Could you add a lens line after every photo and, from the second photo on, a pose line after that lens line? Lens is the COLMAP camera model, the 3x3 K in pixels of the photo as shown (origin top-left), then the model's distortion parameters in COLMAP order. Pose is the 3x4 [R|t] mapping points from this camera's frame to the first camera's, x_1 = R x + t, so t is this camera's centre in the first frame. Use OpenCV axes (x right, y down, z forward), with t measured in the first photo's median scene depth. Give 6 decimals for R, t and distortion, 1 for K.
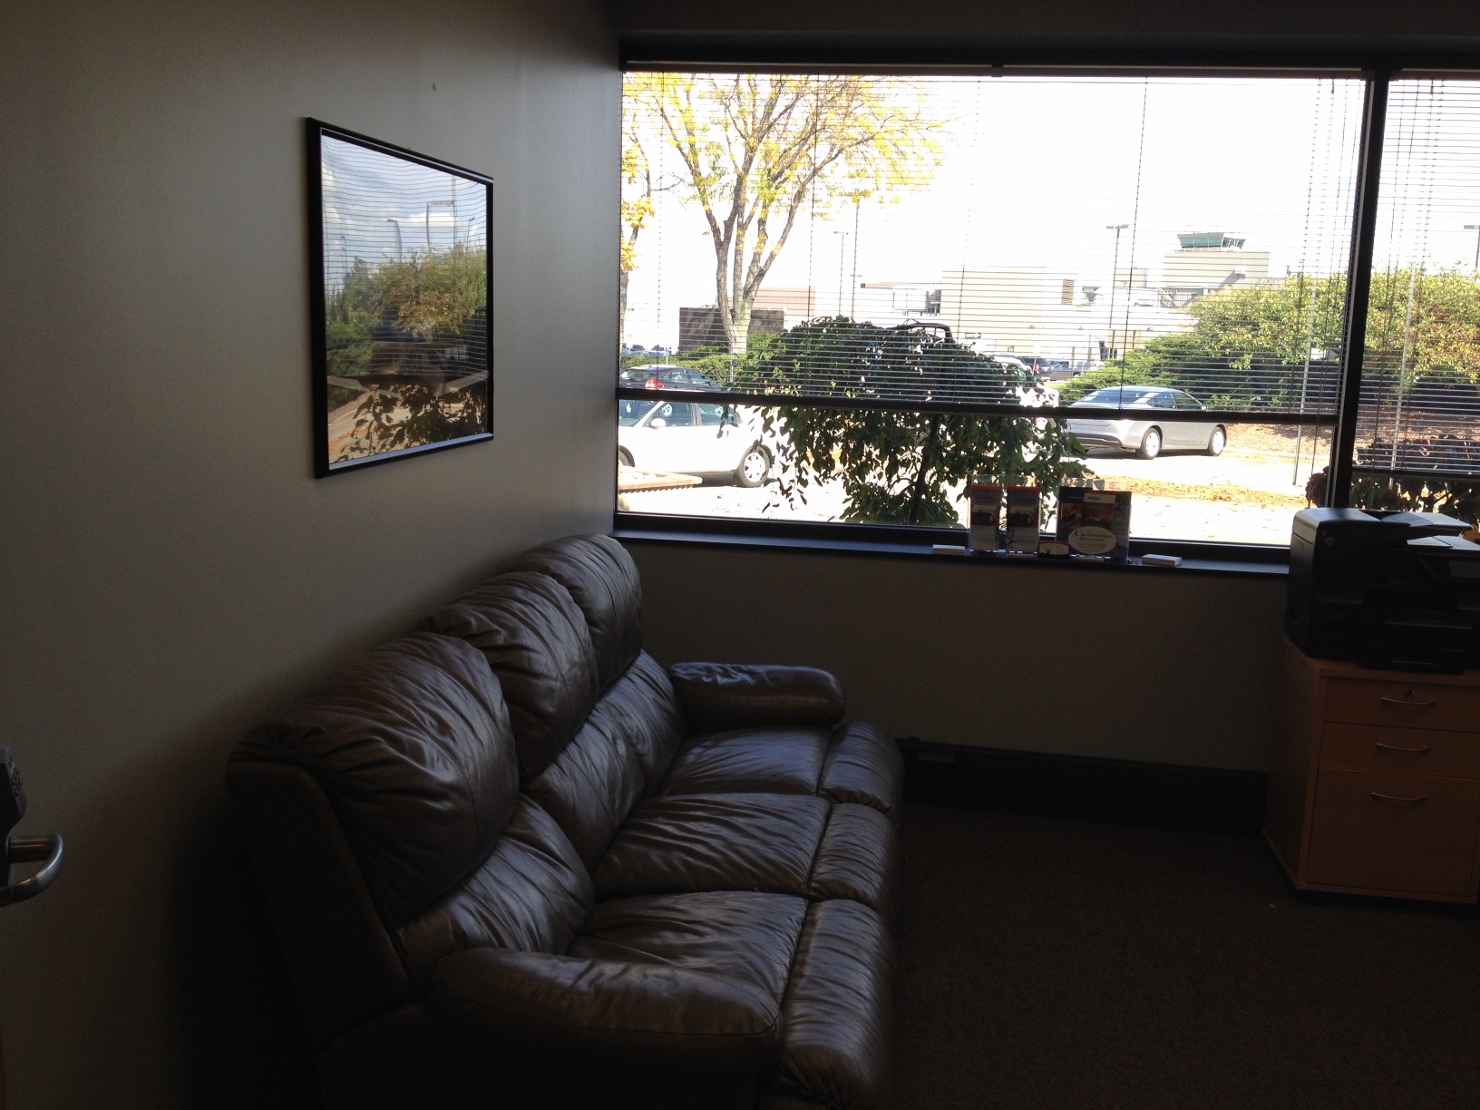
lens RADIAL K [[1351.1, 0, 740.0], [0, 1351.1, 555.0], [0, 0, 1]] dist [0.201083, -0.457796]
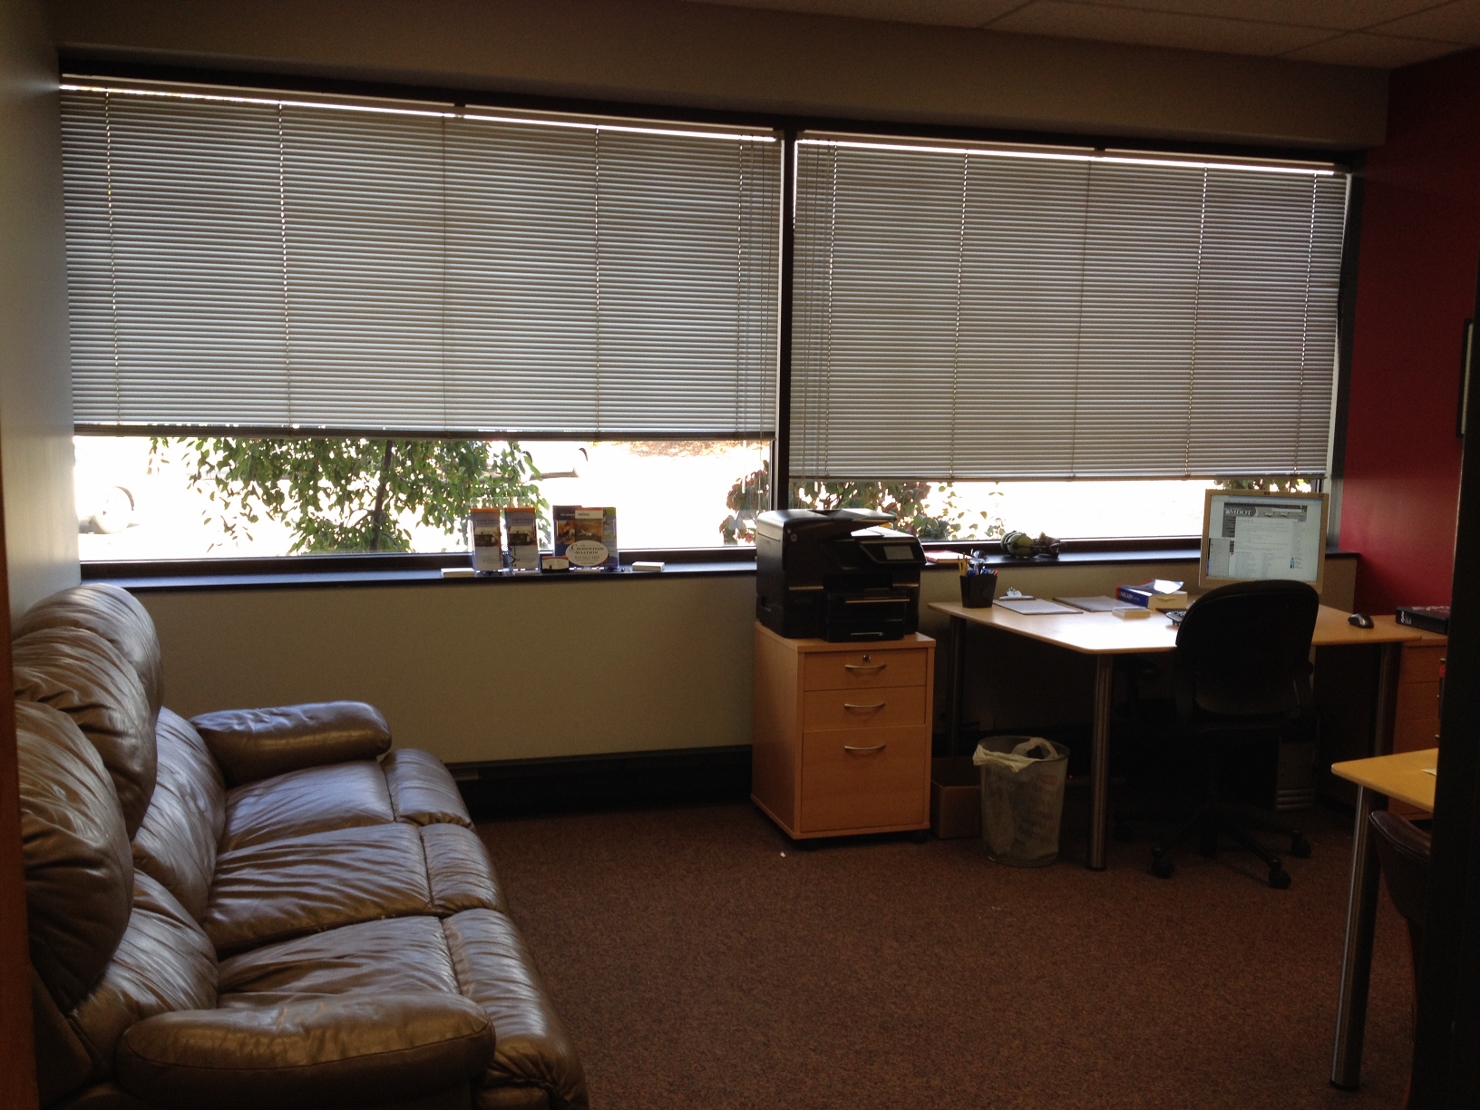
lens RADIAL K [[1351.1, 0, 740.0], [0, 1351.1, 555.0], [0, 0, 1]] dist [0.201083, -0.457796]
pose [[0.900990, -0.074075, 0.427469, -0.111978], [0.082518, 0.996589, -0.001231, 0.002204], [-0.425920, 0.036383, 0.904029, -0.021909]]
